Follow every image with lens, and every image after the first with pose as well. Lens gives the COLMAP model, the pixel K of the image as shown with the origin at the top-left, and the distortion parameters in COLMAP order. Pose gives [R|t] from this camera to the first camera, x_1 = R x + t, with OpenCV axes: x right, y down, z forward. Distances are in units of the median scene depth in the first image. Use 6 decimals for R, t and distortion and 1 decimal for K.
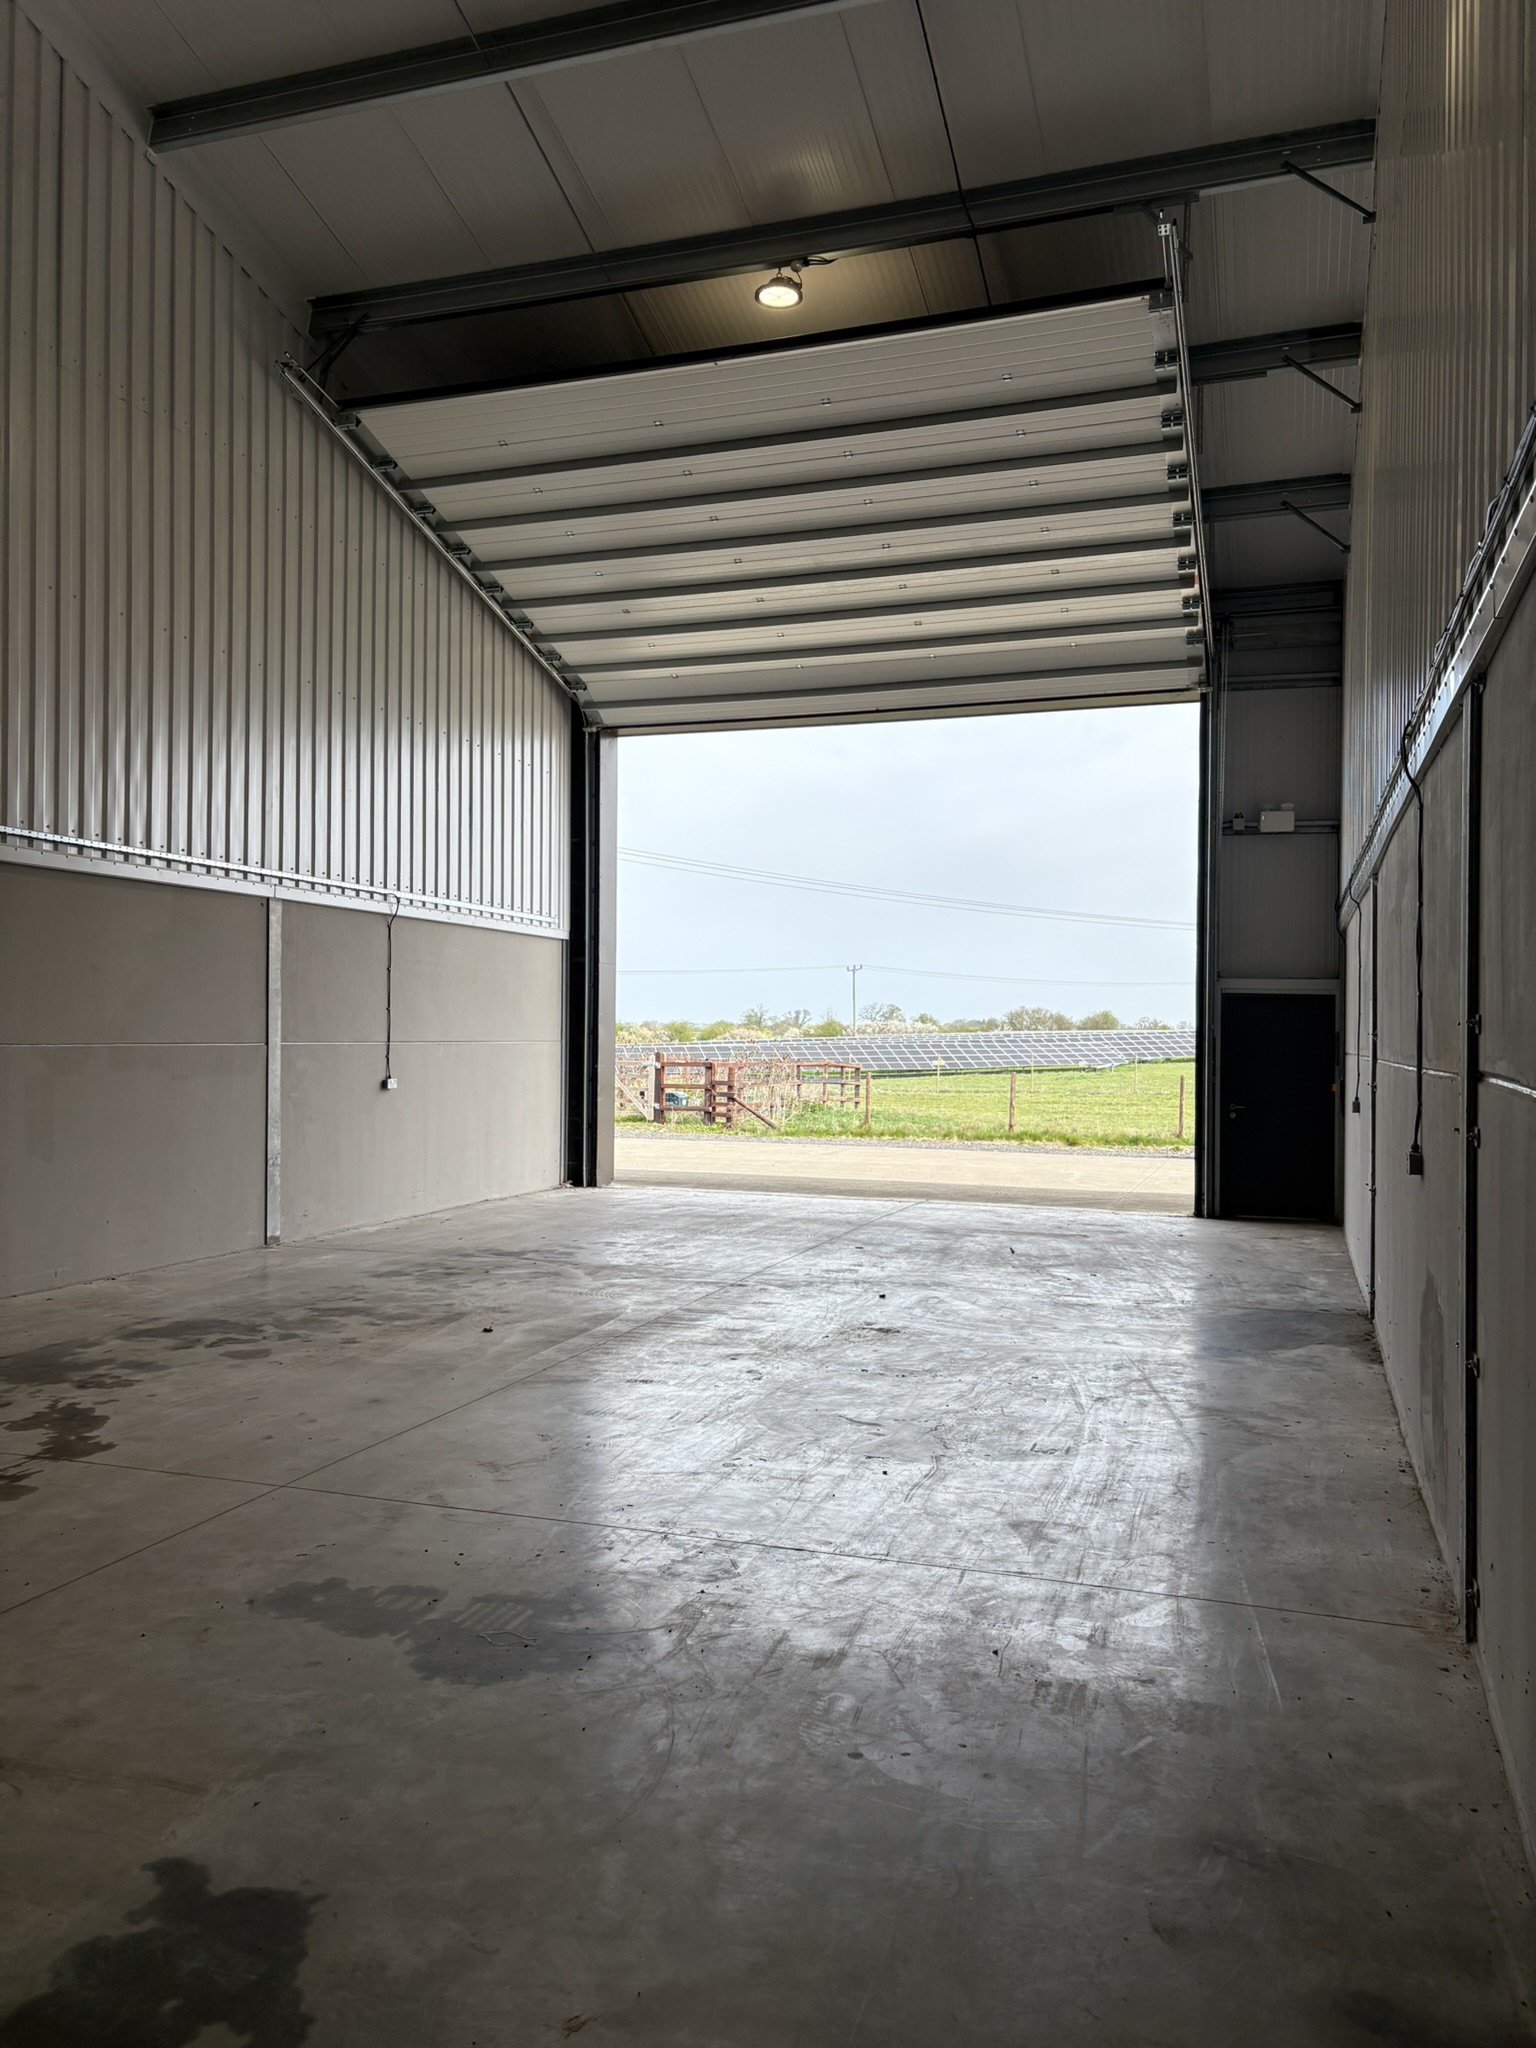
lens RADIAL K [[1508.1, 0, 658.9], [0, 1508.1, 1013.0], [0, 0, 1]] dist [0.061561, -0.050313]
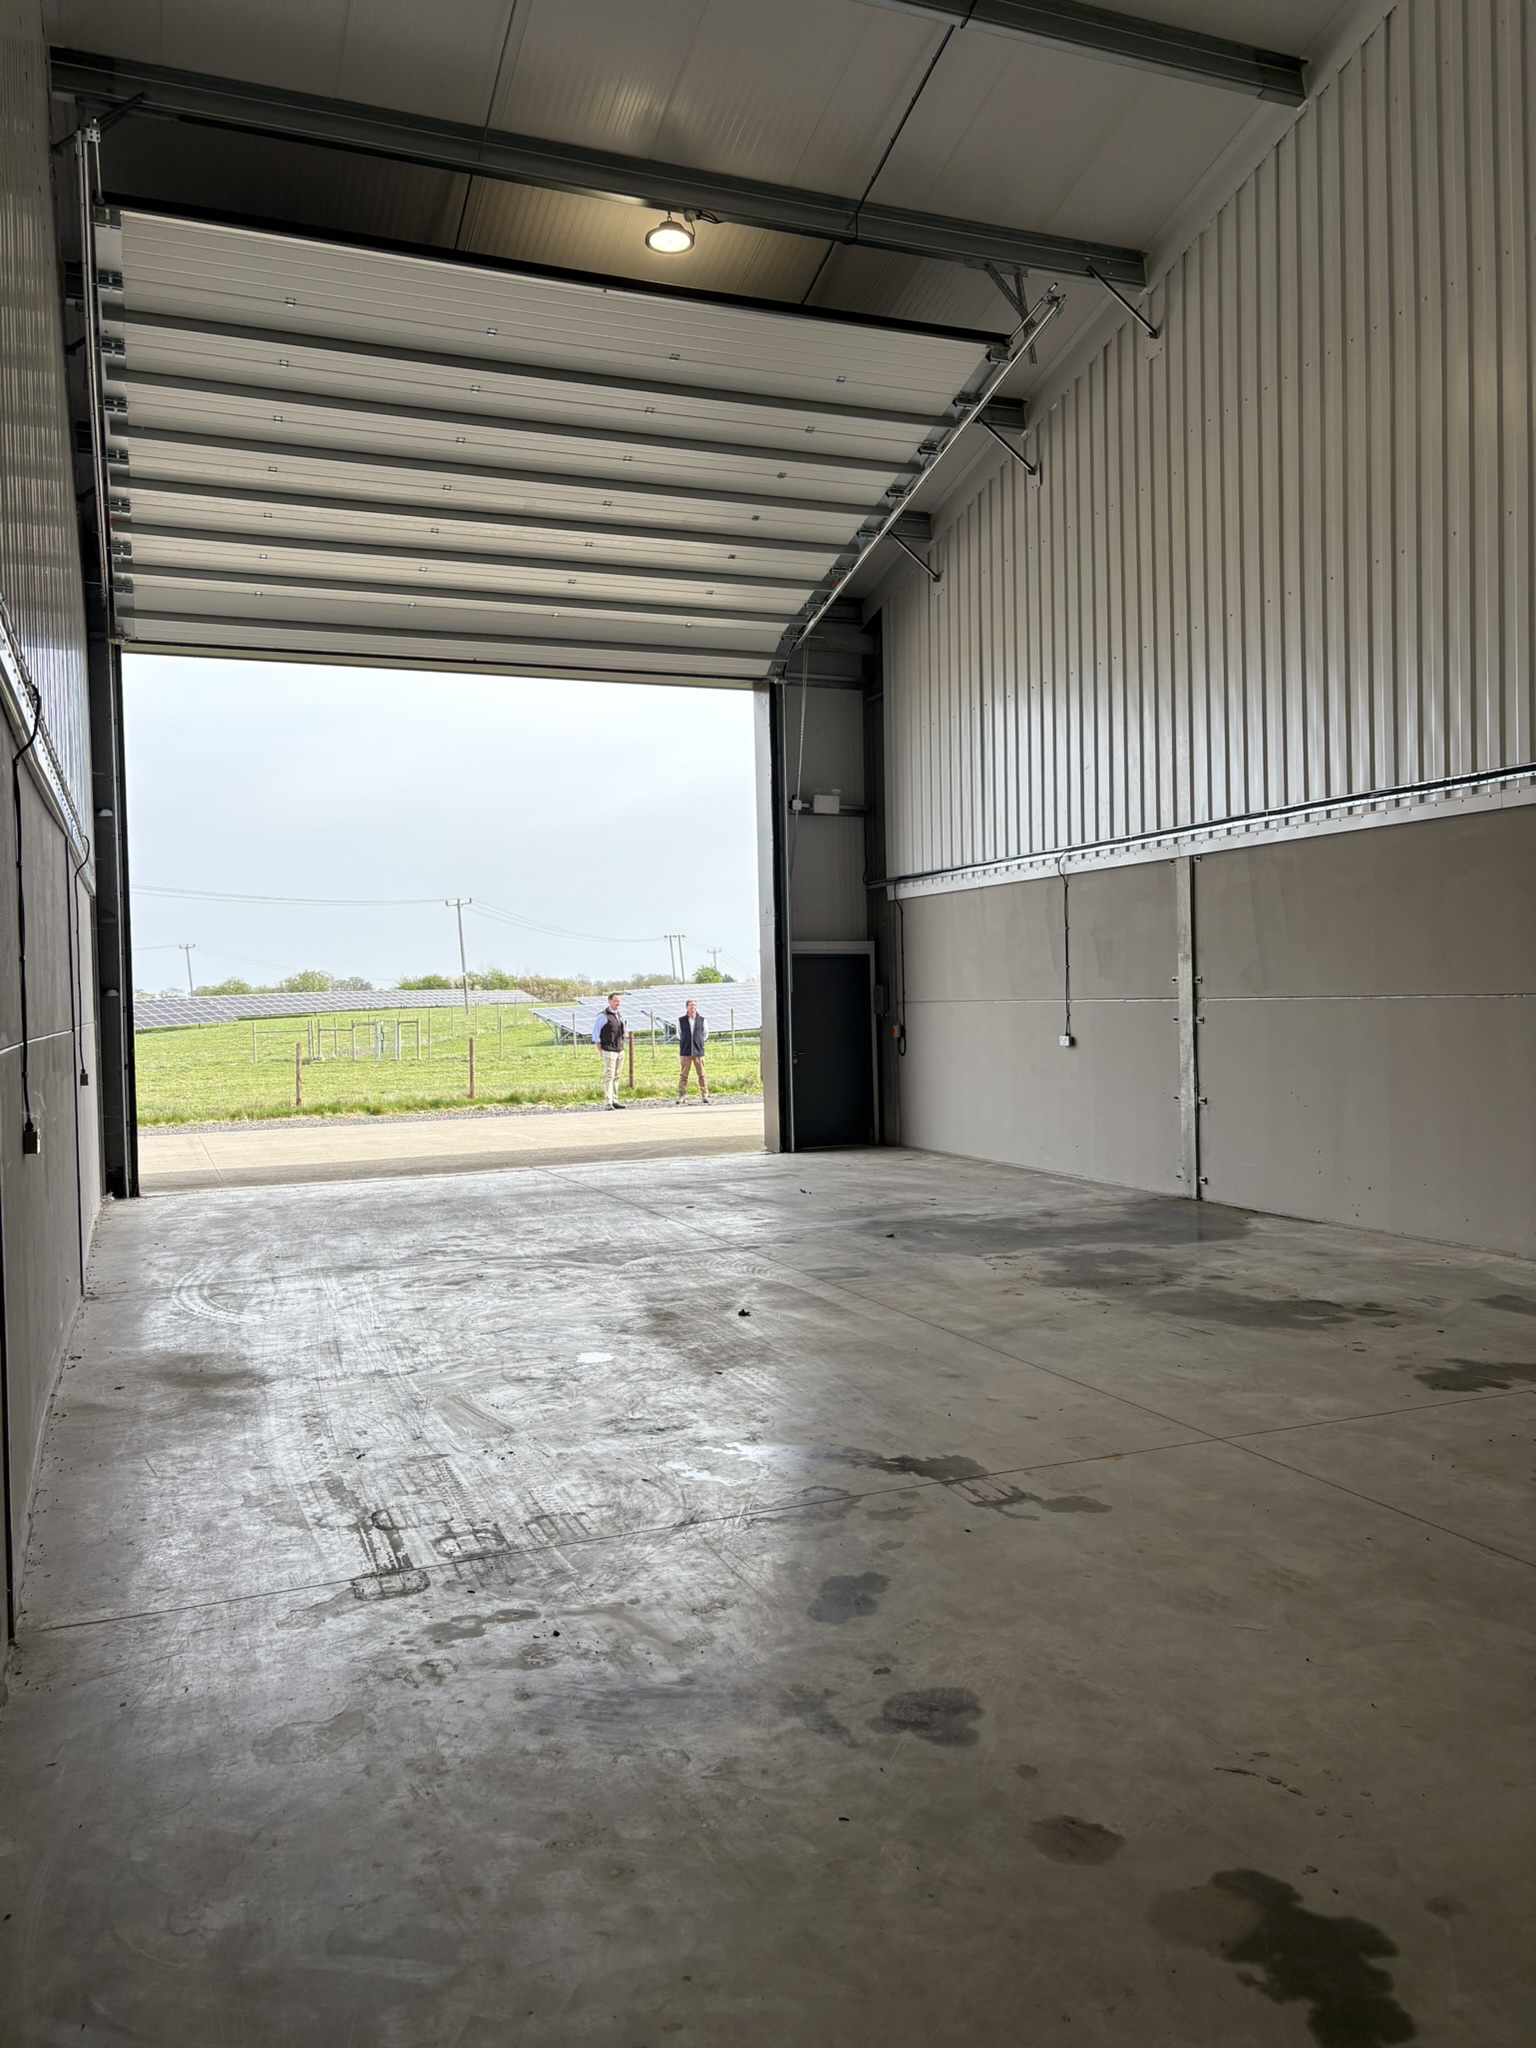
lens RADIAL K [[1554.1, 0, 768.0], [0, 1554.1, 1024.0], [0, 0, 1]] dist [0.032544, -0.040834]
pose [[0.747401, -0.040232, 0.663154, -0.471120], [0.022215, 0.999120, 0.035577, -0.003554], [-0.664002, -0.011858, 0.747637, 0.174937]]
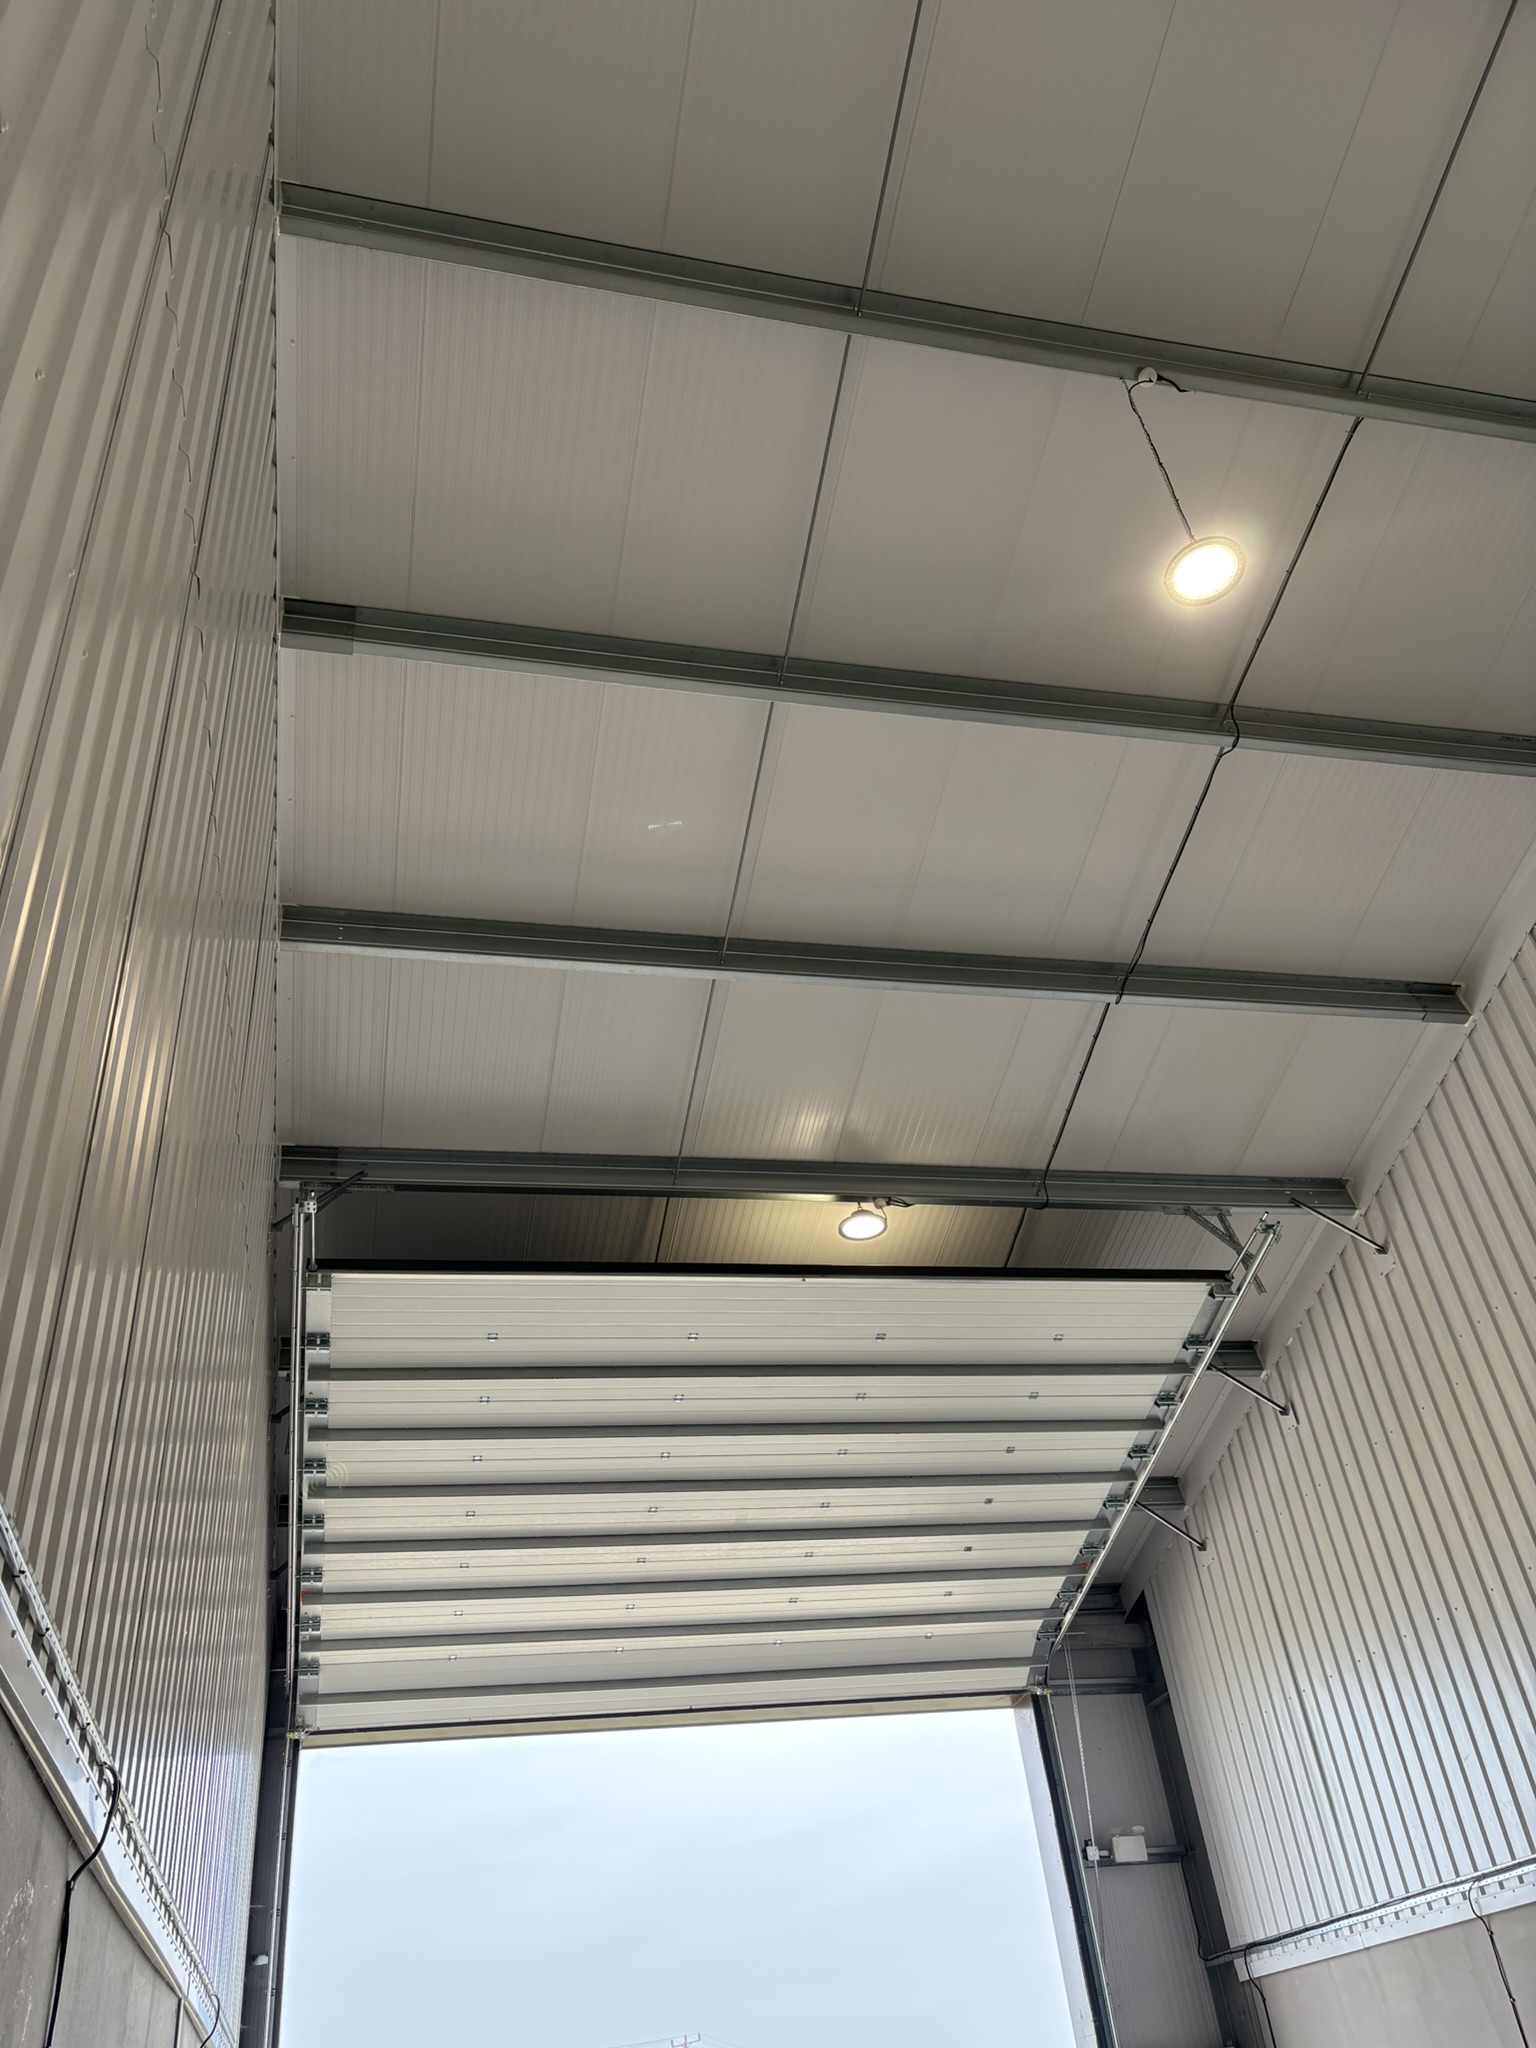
lens RADIAL K [[1581.0, 0, 768.0], [0, 1581.0, 1024.0], [0, 0, 1]] dist [0.019182, 0.004547]
pose [[0.836623, 0.238034, 0.493358, -0.422425], [0.104748, 0.814511, -0.570613, -0.007165], [-0.537671, 0.529066, 0.656505, 0.258637]]
